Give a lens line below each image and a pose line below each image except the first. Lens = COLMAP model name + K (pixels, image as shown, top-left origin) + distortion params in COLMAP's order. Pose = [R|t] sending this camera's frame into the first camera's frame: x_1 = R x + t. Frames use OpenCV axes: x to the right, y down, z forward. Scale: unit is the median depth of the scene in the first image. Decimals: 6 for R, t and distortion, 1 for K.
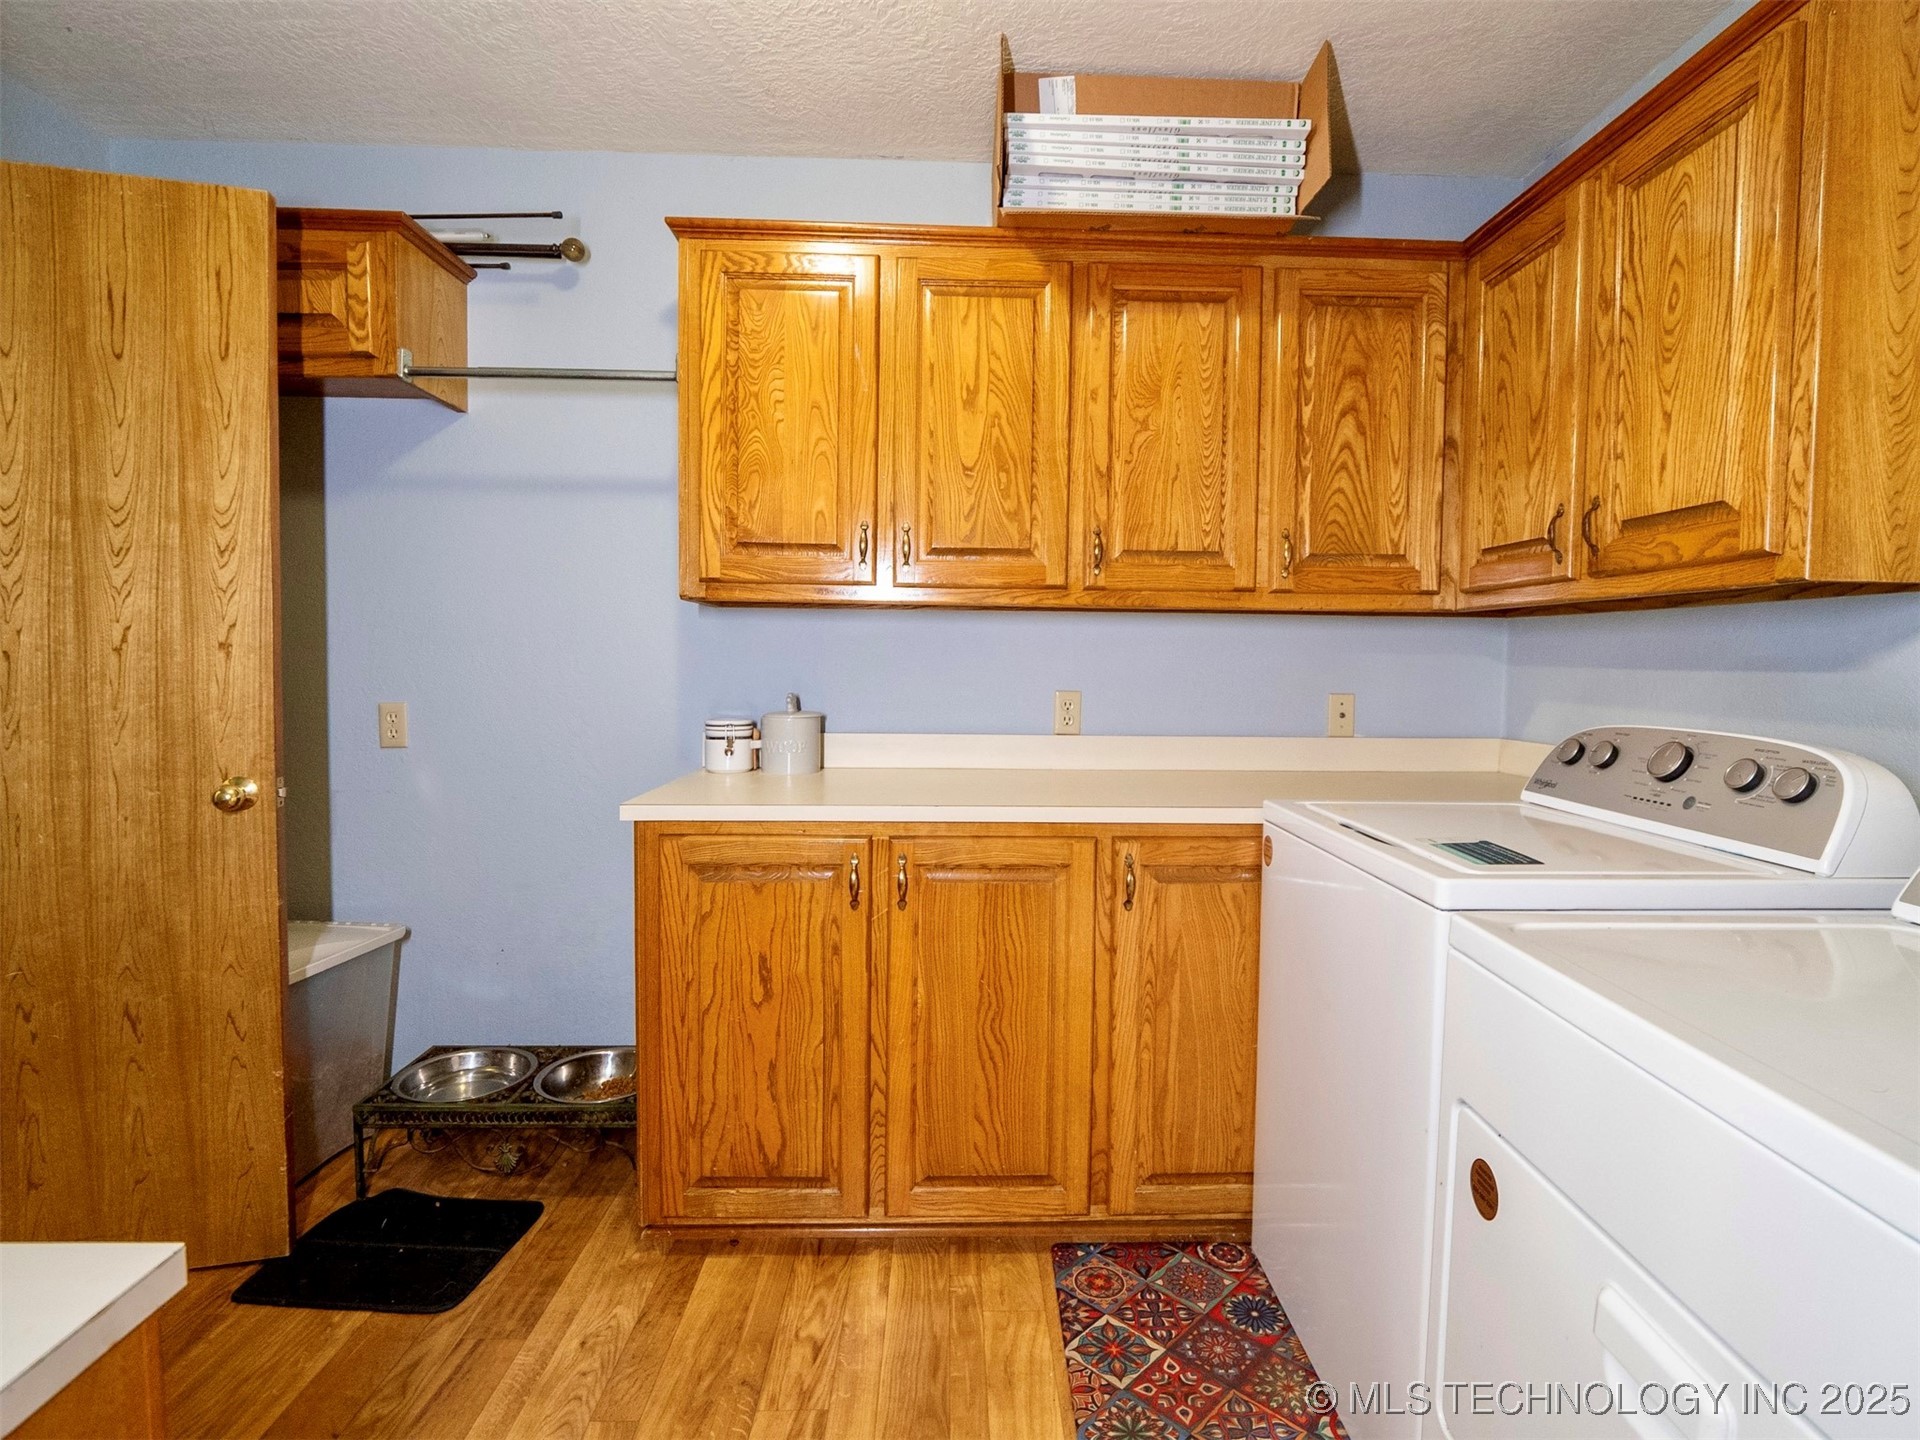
lens RADIAL K [[955.3, 0, 982.0], [0, 955.3, 700.4], [0, 0, 1]] dist [-0.000684, -0.010640]
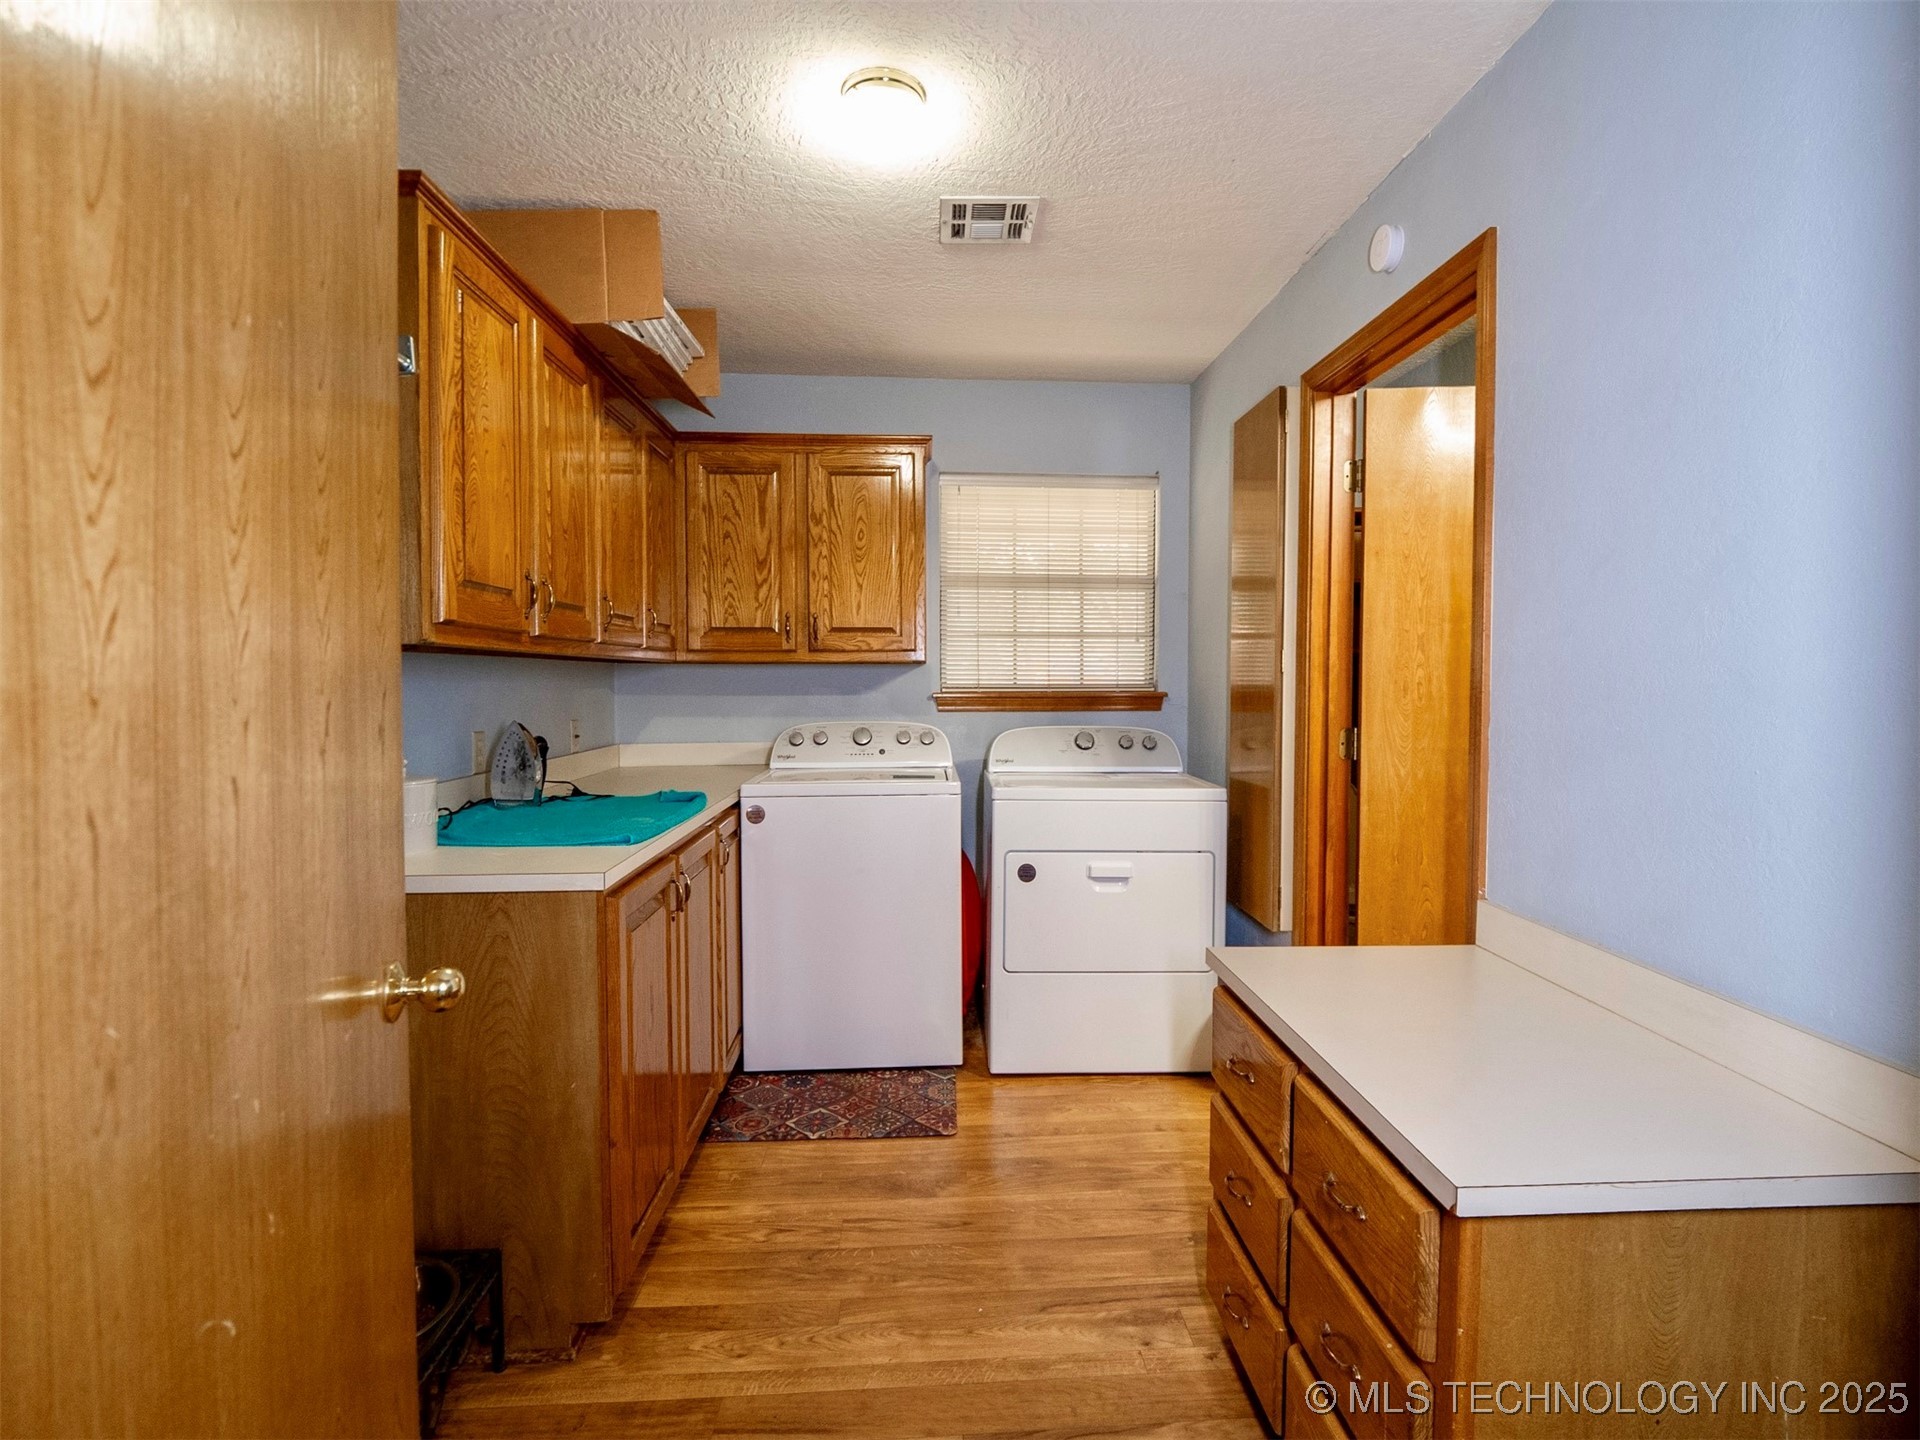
lens RADIAL K [[955.3, 0, 982.0], [0, 955.3, 700.4], [0, 0, 1]] dist [-0.000684, -0.010640]
pose [[-0.030882, -0.029999, 0.999073, -1.394183], [0.047072, 0.998397, 0.031434, -0.071235], [-0.998414, 0.048000, -0.029420, 0.690453]]
